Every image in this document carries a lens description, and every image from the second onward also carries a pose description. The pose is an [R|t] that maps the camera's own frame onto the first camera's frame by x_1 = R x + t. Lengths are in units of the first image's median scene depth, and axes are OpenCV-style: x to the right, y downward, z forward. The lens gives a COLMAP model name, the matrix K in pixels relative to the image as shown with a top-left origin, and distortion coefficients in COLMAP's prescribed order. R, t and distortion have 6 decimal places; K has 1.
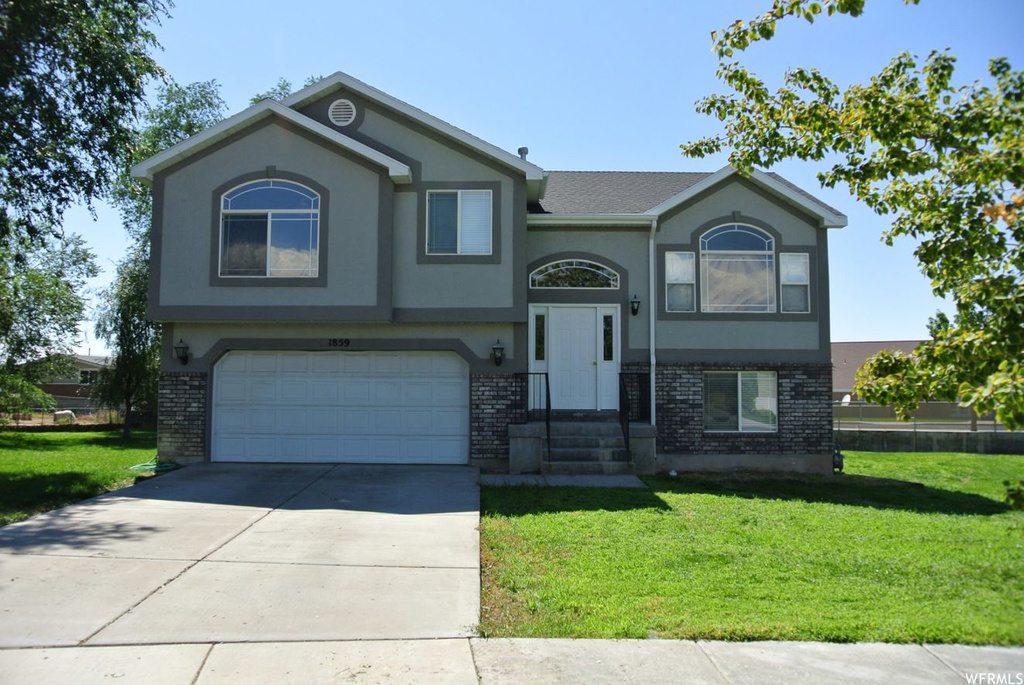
lens RADIAL K [[807.5, 0, 512.0], [0, 807.5, 342.5], [0, 0, 1]] dist [-0.066276, 0.008892]
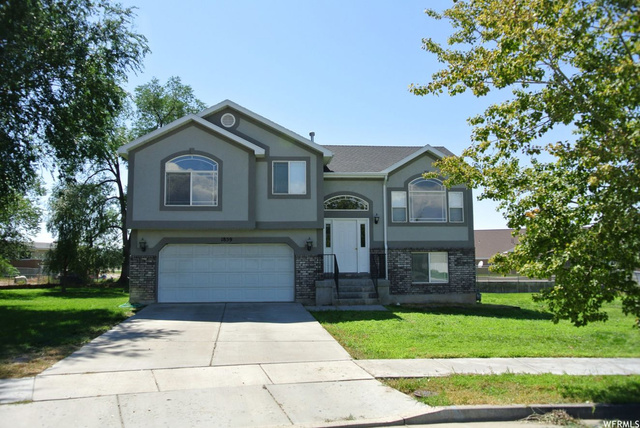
lens RADIAL K [[504.7, 0, 320.0], [0, 504.7, 214.0], [0, 0, 1]] dist [-0.066276, 0.008892]
pose [[0.996117, -0.002786, 0.087996, -0.098318], [0.005475, 0.999525, -0.030328, -0.022941], [-0.087870, 0.030692, 0.995659, -0.221919]]
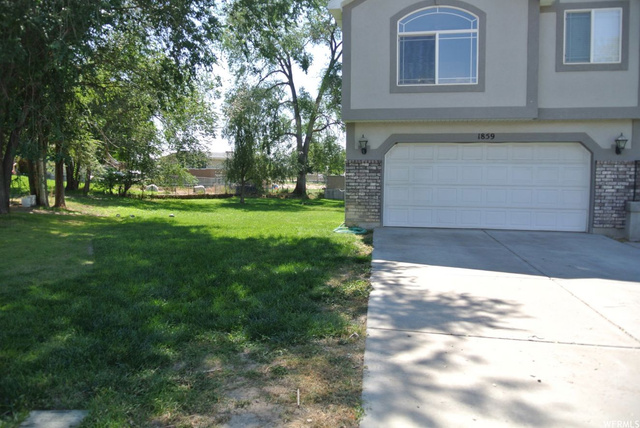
lens RADIAL K [[504.7, 0, 320.0], [0, 504.7, 214.0], [0, 0, 1]] dist [-0.066276, 0.008892]
pose [[0.977319, 0.017583, -0.211041, -0.303907], [0.012603, 0.989952, 0.140842, 0.007038], [0.211396, -0.140308, 0.967277, 0.154881]]
